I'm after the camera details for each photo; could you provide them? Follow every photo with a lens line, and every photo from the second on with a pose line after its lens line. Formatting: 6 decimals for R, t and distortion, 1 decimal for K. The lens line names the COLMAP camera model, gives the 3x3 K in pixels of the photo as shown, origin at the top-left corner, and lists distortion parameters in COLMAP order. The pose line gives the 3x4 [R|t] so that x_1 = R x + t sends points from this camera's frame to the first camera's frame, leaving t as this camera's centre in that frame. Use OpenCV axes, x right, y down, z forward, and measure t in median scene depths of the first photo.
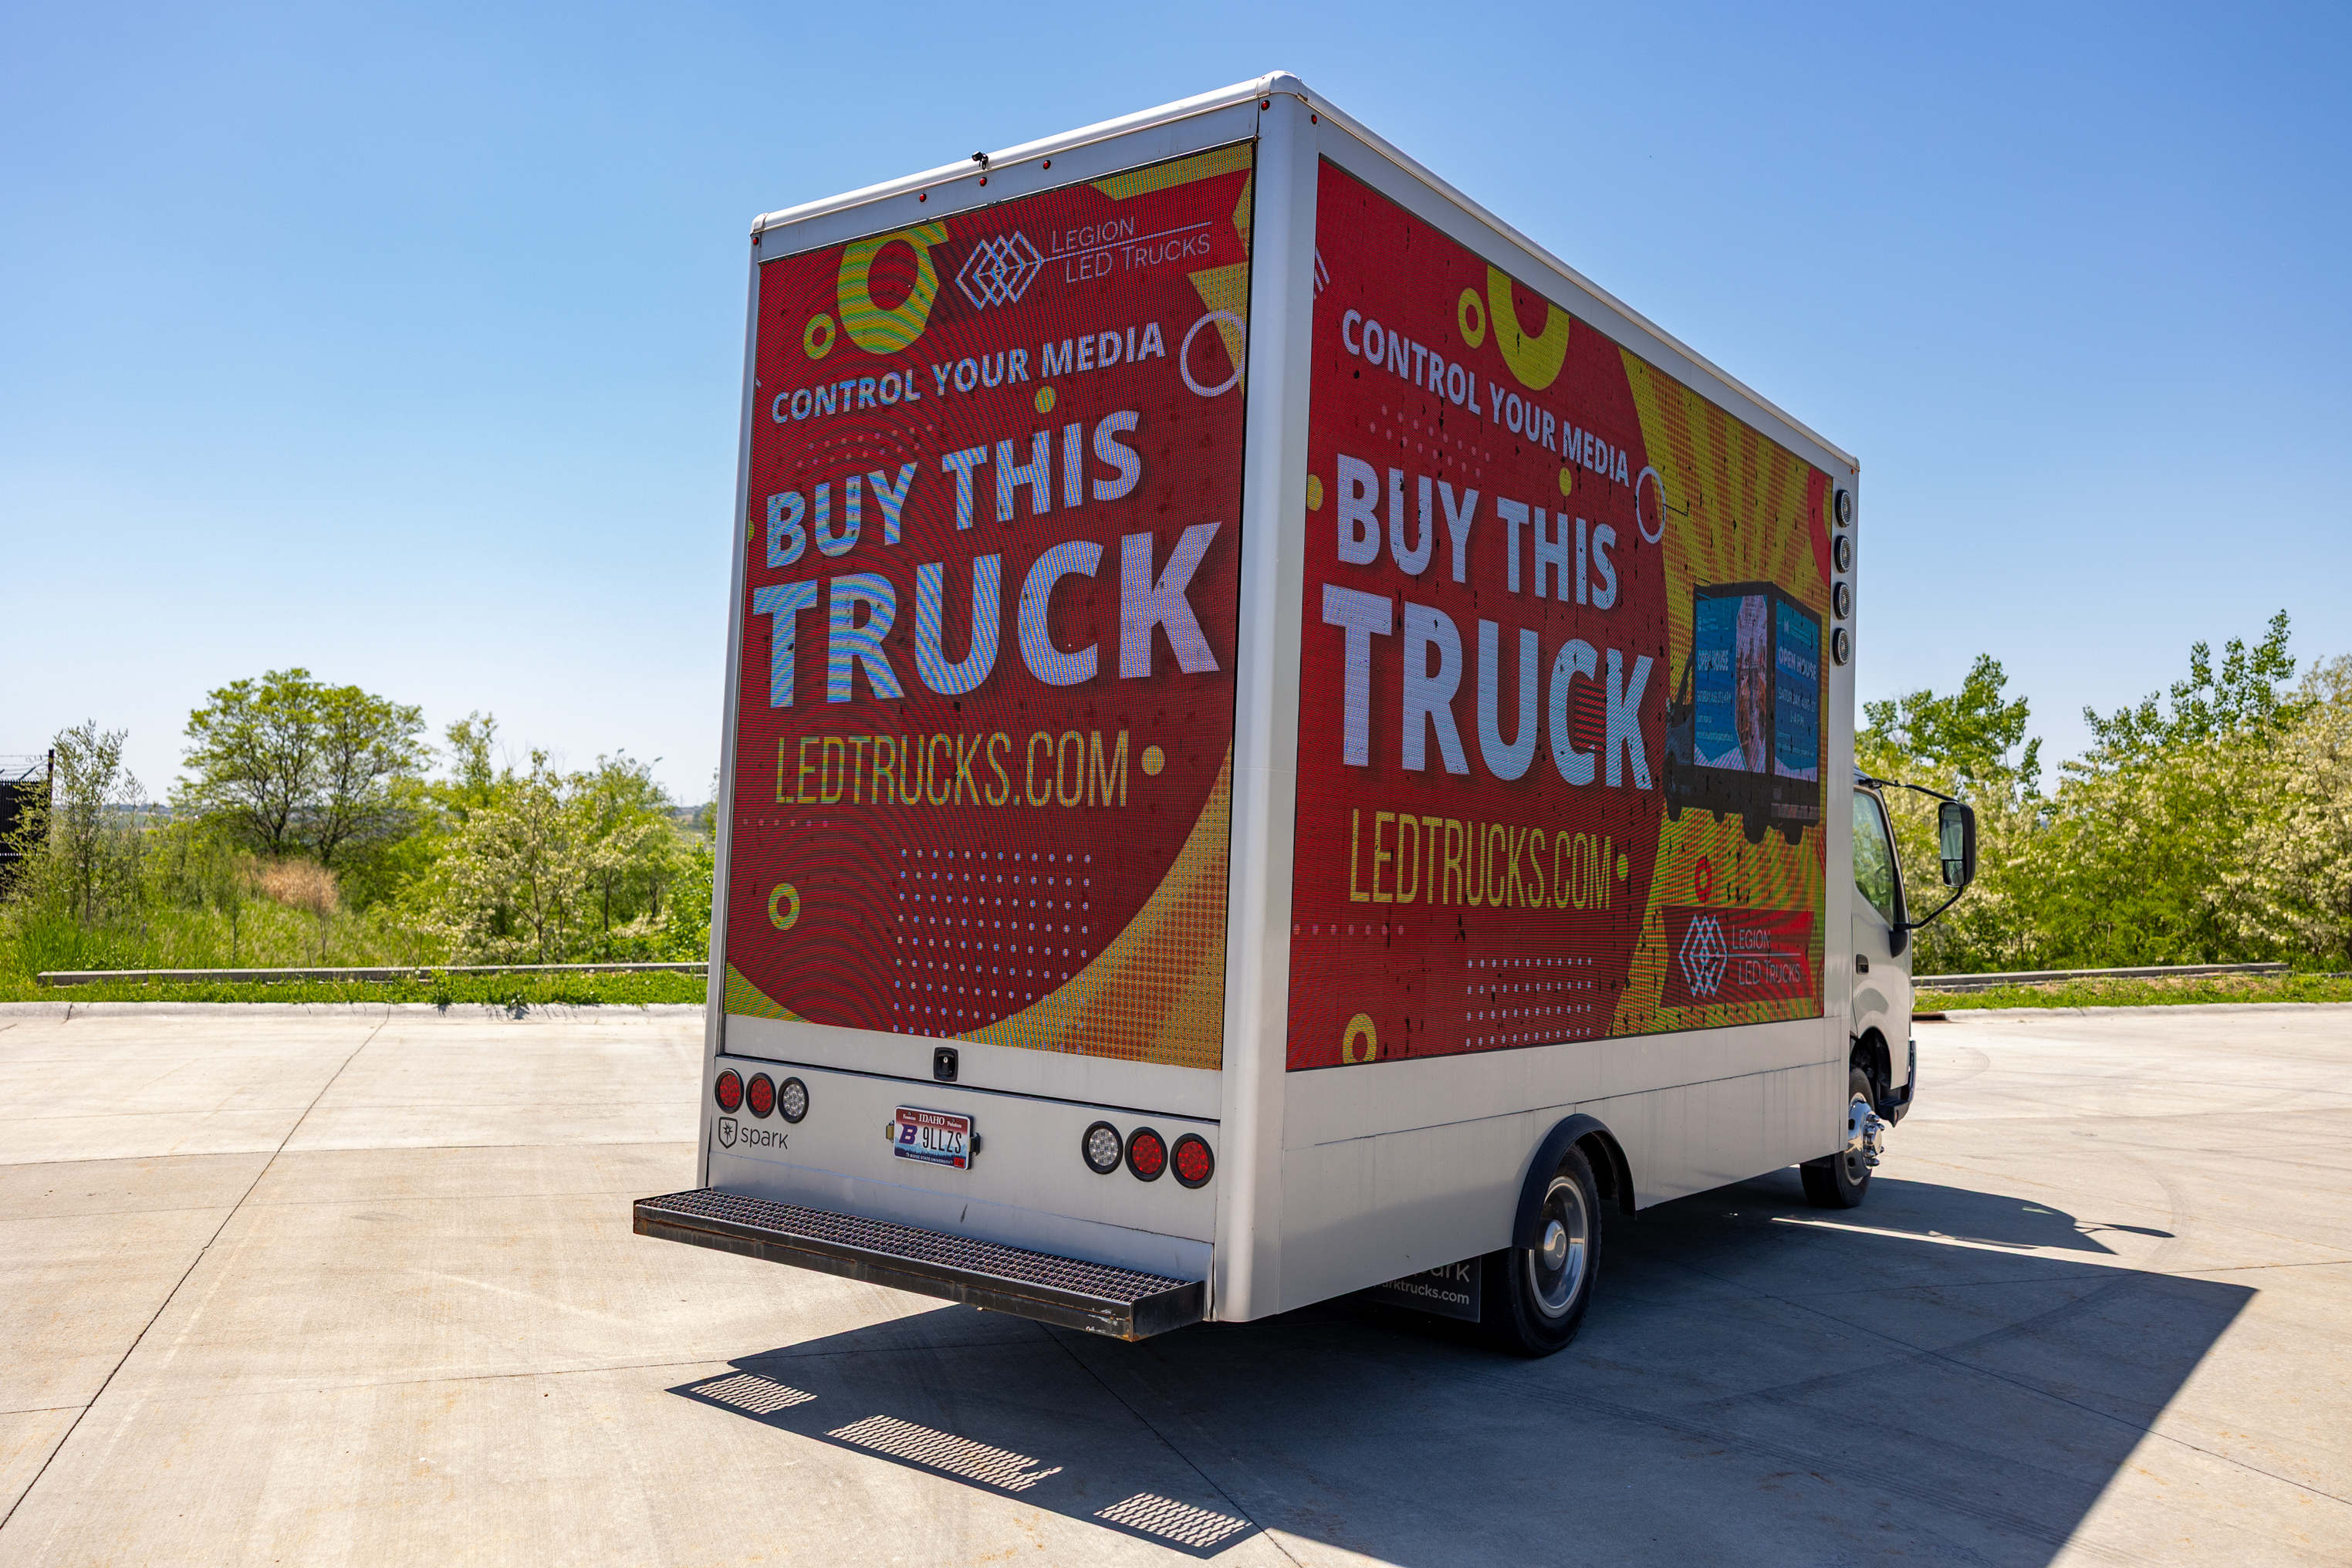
lens RADIAL K [[1884.9, 0, 1226.0], [0, 1884.9, 744.4], [0, 0, 1]] dist [0.024238, -0.010272]
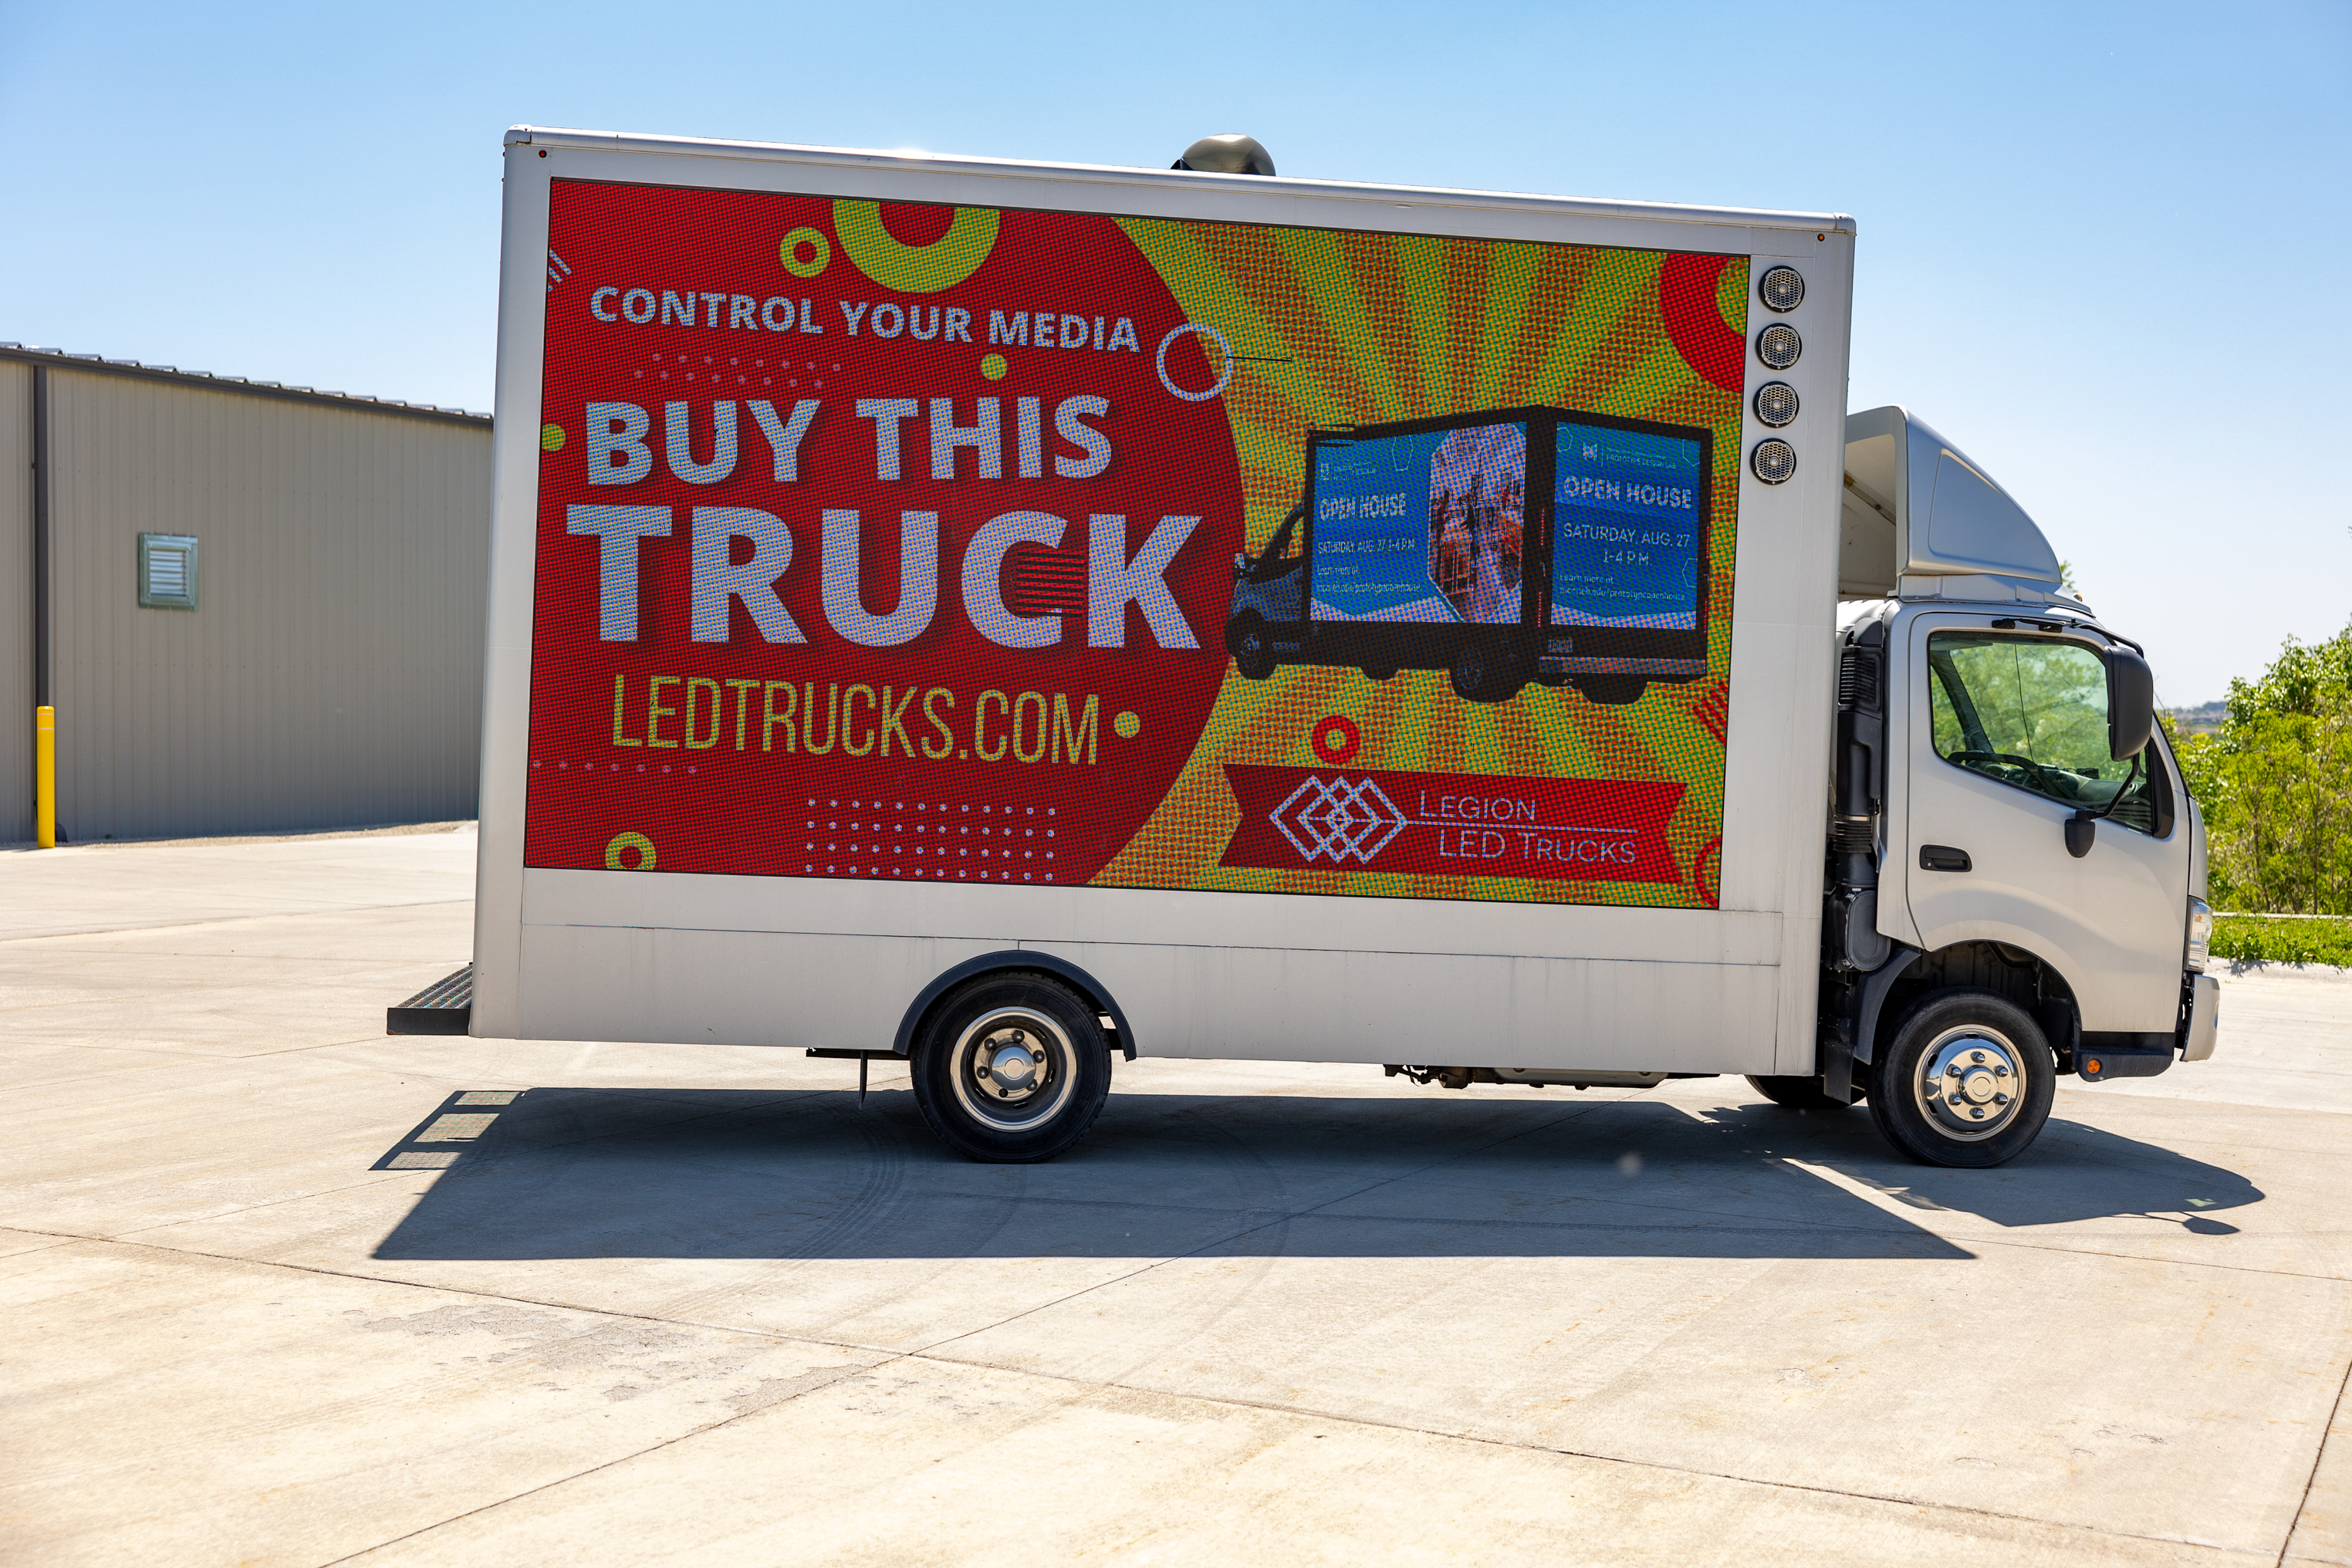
lens RADIAL K [[2675.8, 0, 1187.0], [0, 2675.8, 765.9], [0, 0, 1]] dist [0.009949, 0.000000]
pose [[0.663955, 0.004357, -0.747760, 1.525189], [0.039604, 0.998375, 0.040982, 0.033117], [0.746723, -0.056824, 0.662703, 0.059939]]
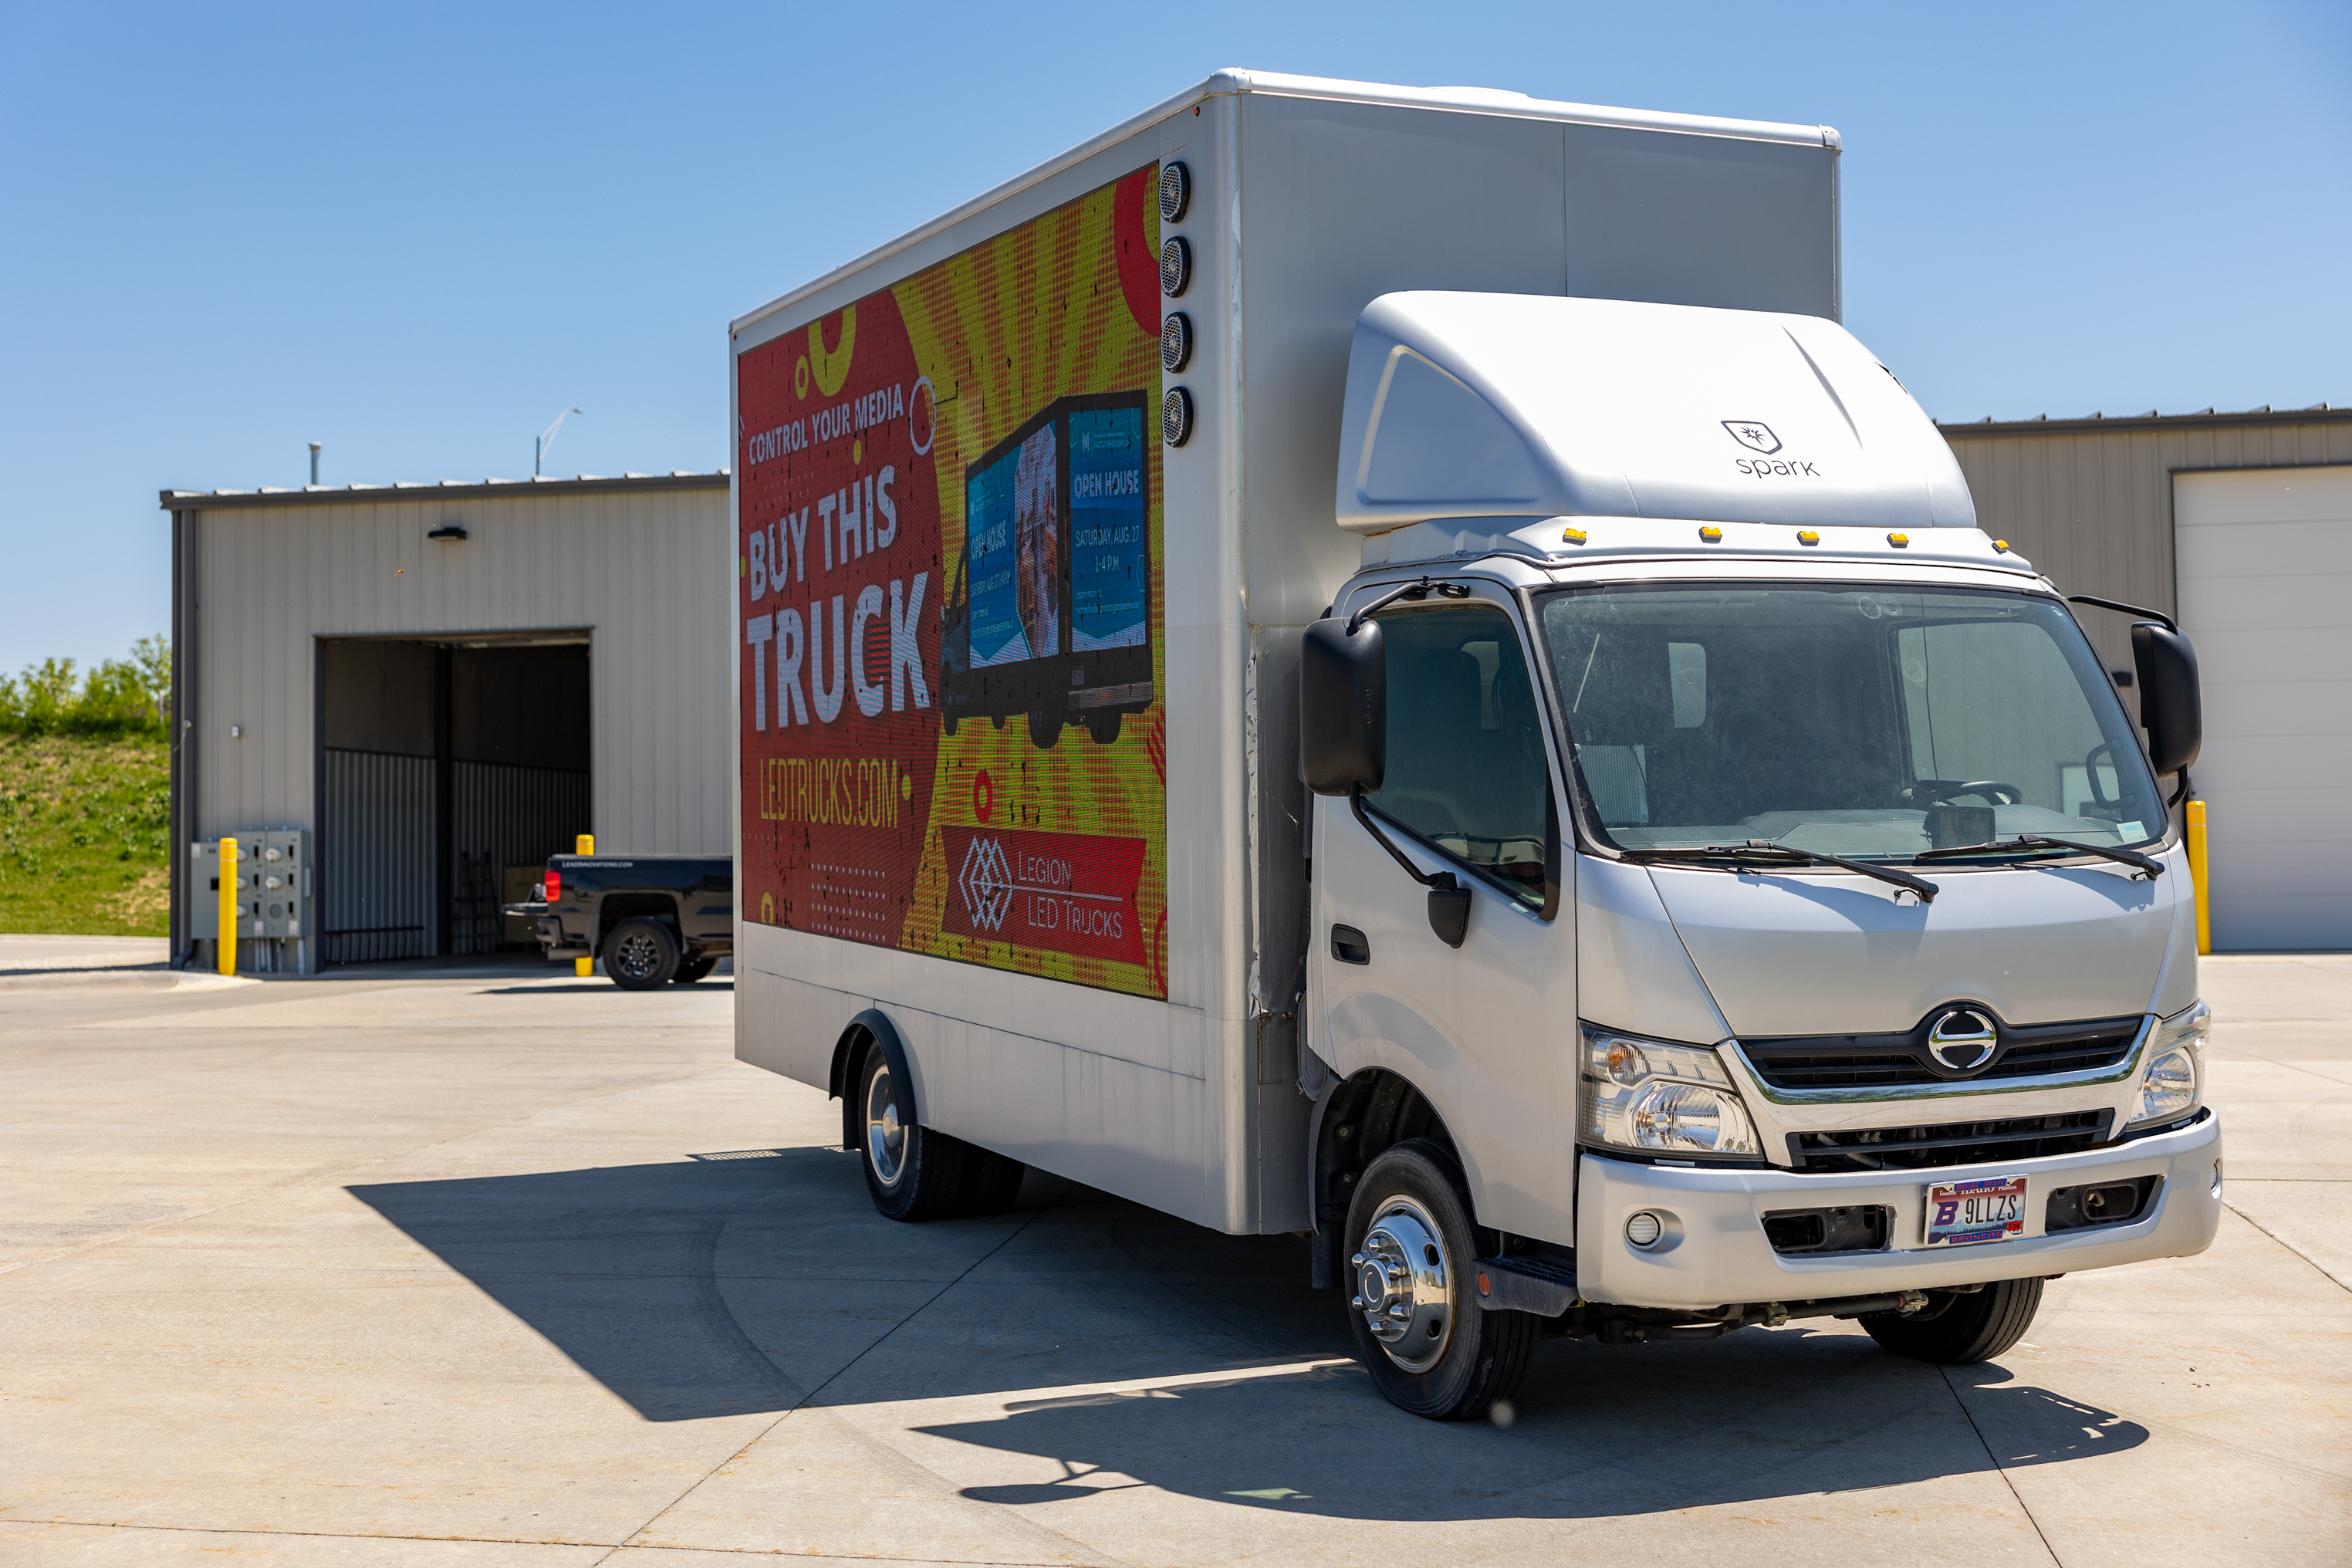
lens RADIAL K [[2788.2, 0, 1133.4], [0, 2788.2, 759.9], [0, 0, 1]] dist [0.009953, 0.000000]
pose [[-0.510208, -0.029779, -0.859535, 1.672992], [0.053952, 0.996324, -0.066543, 0.181546], [0.858357, -0.080325, -0.506726, 2.158704]]
